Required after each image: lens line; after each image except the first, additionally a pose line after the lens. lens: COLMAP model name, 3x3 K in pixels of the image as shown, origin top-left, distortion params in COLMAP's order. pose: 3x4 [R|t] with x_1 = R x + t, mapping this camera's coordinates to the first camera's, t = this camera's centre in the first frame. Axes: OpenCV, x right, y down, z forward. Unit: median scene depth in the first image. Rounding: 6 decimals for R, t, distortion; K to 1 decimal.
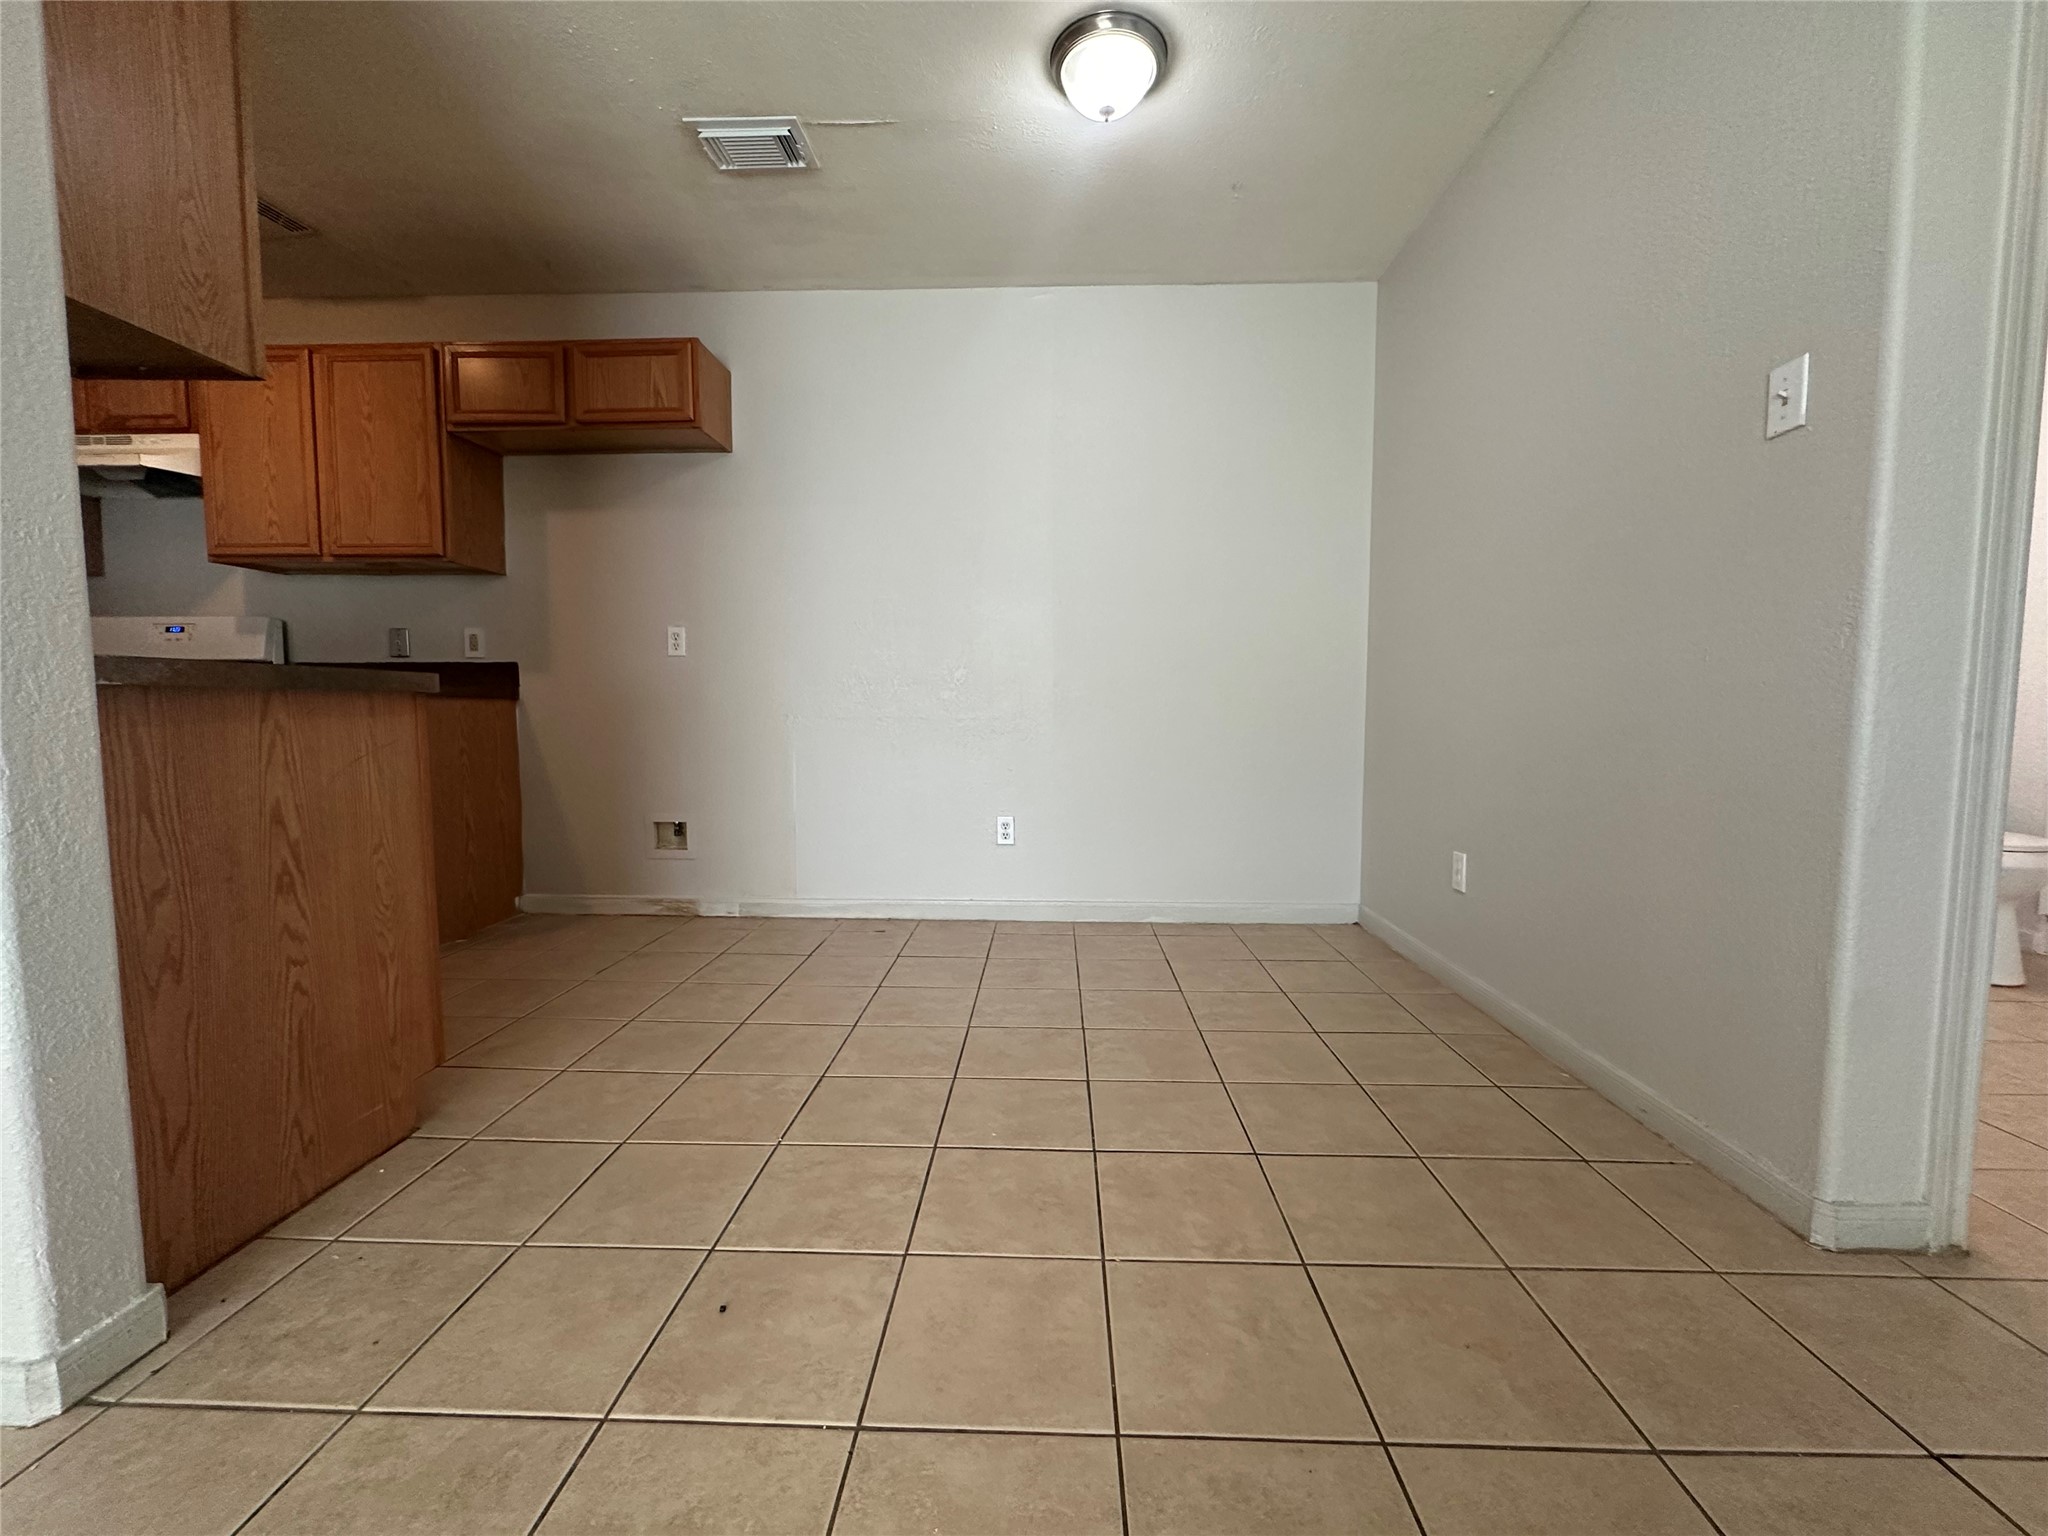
lens RADIAL K [[814.6, 0, 1027.6], [0, 814.6, 765.1], [0, 0, 1]] dist [0.003909, 0.000314]
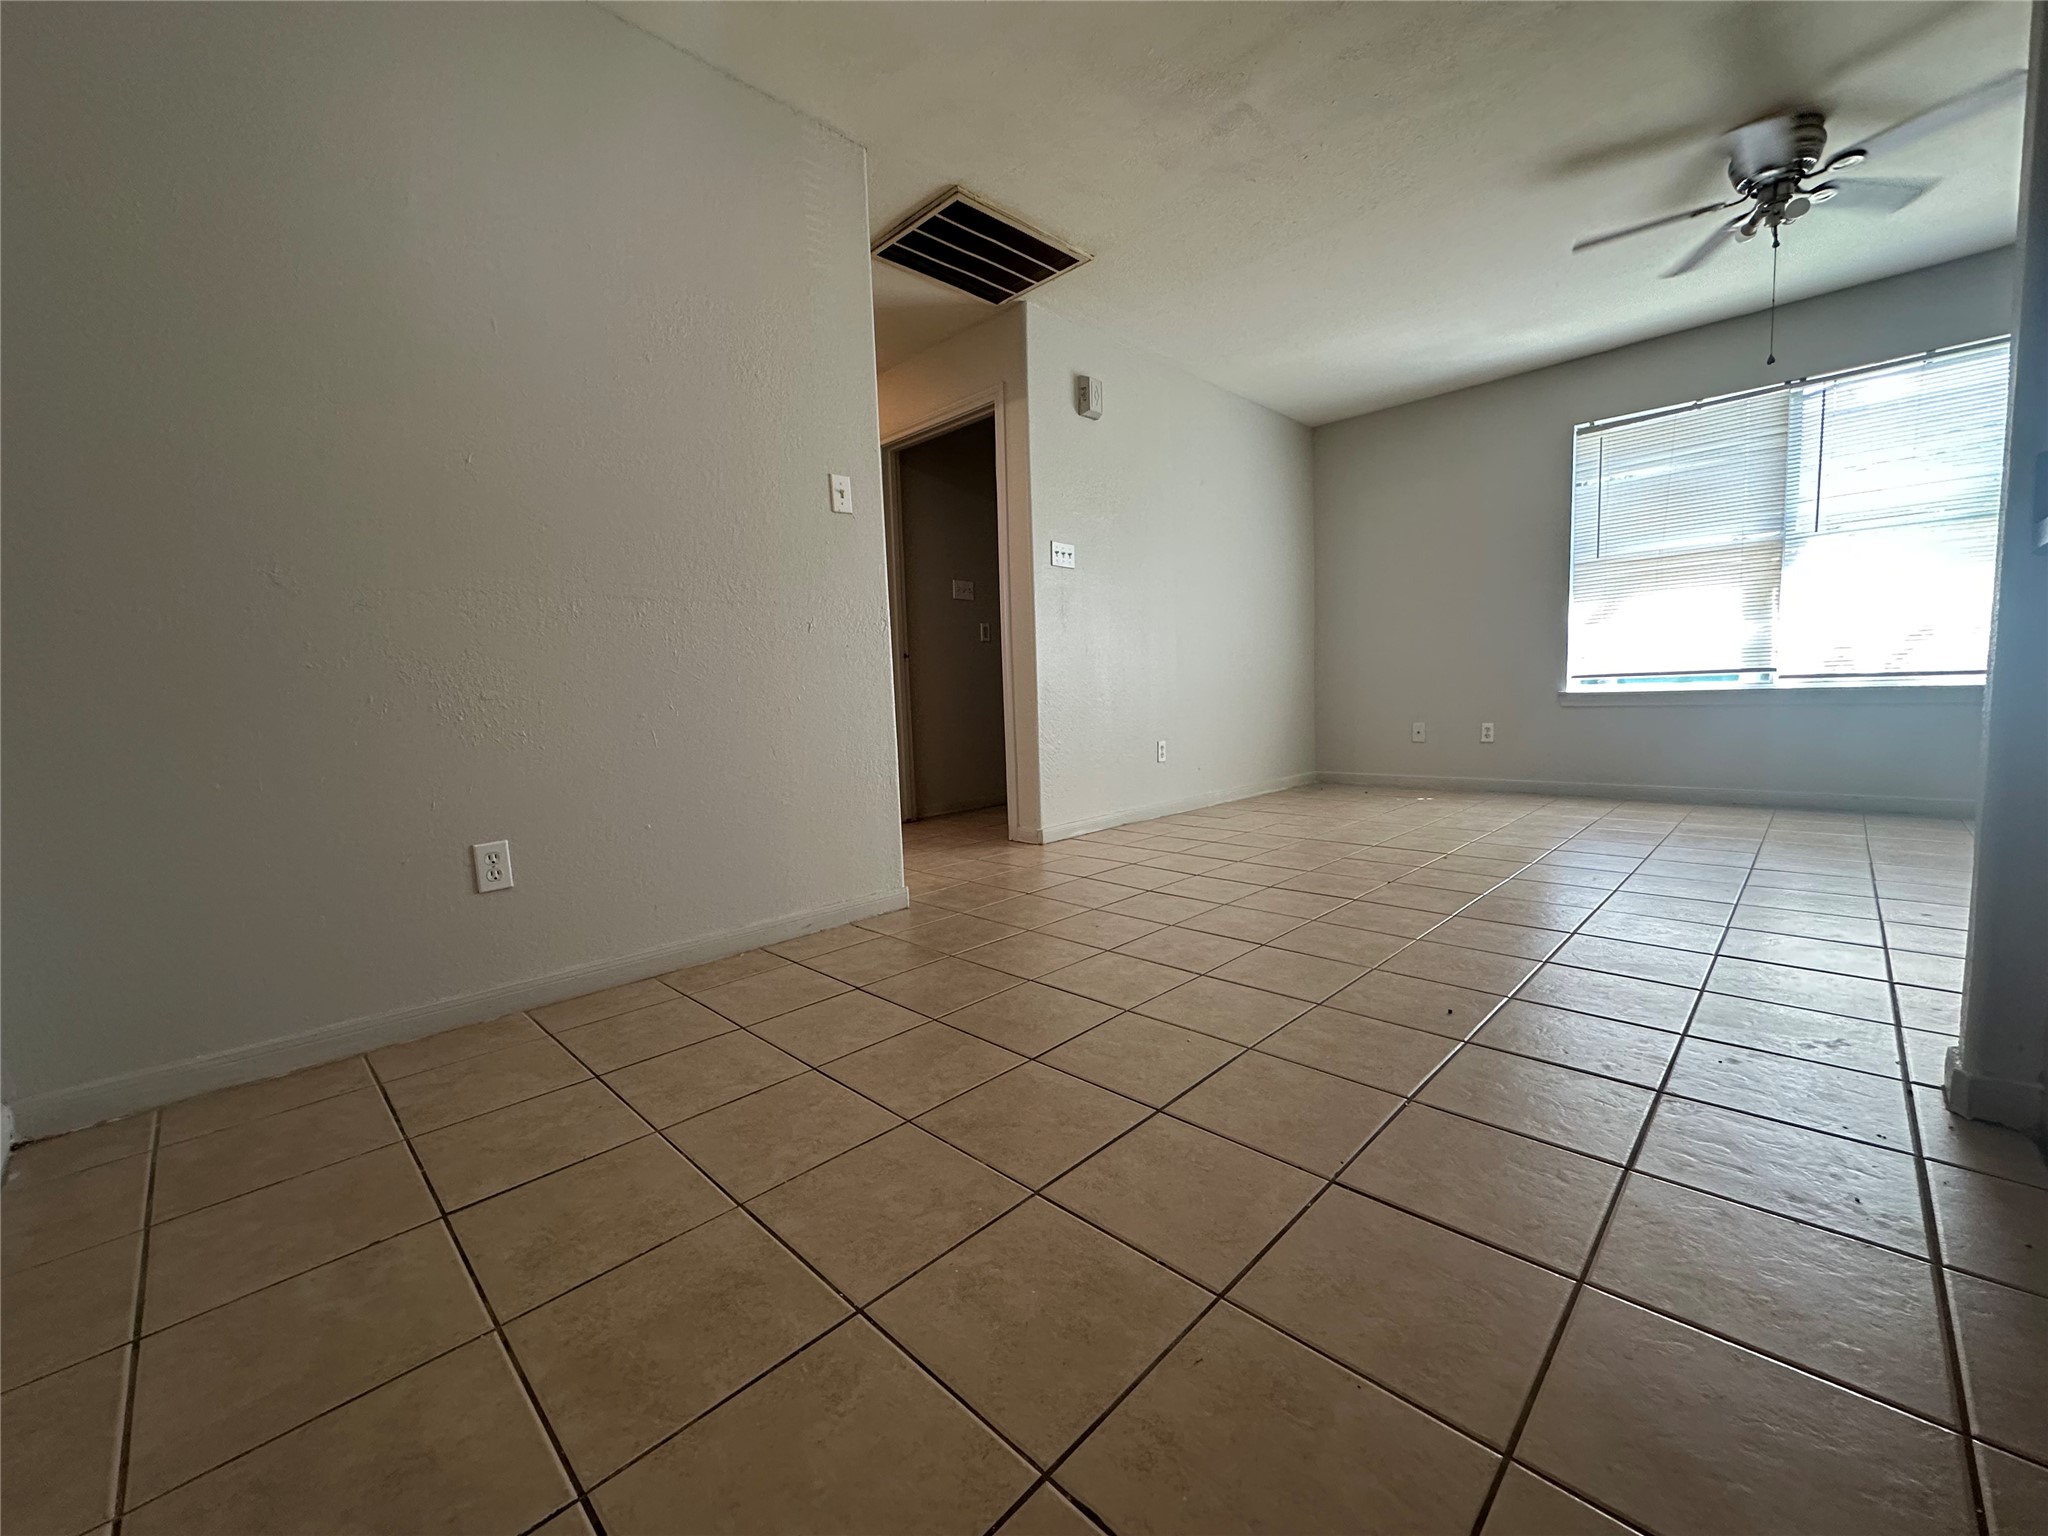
lens RADIAL K [[814.6, 0, 1028.4], [0, 814.6, 778.1], [0, 0, 1]] dist [0.003909, 0.000314]
pose [[-0.734367, -0.048246, 0.677036, -0.454990], [0.080650, 0.984202, 0.157614, -0.043201], [-0.673944, 0.170349, -0.718874, 1.439125]]
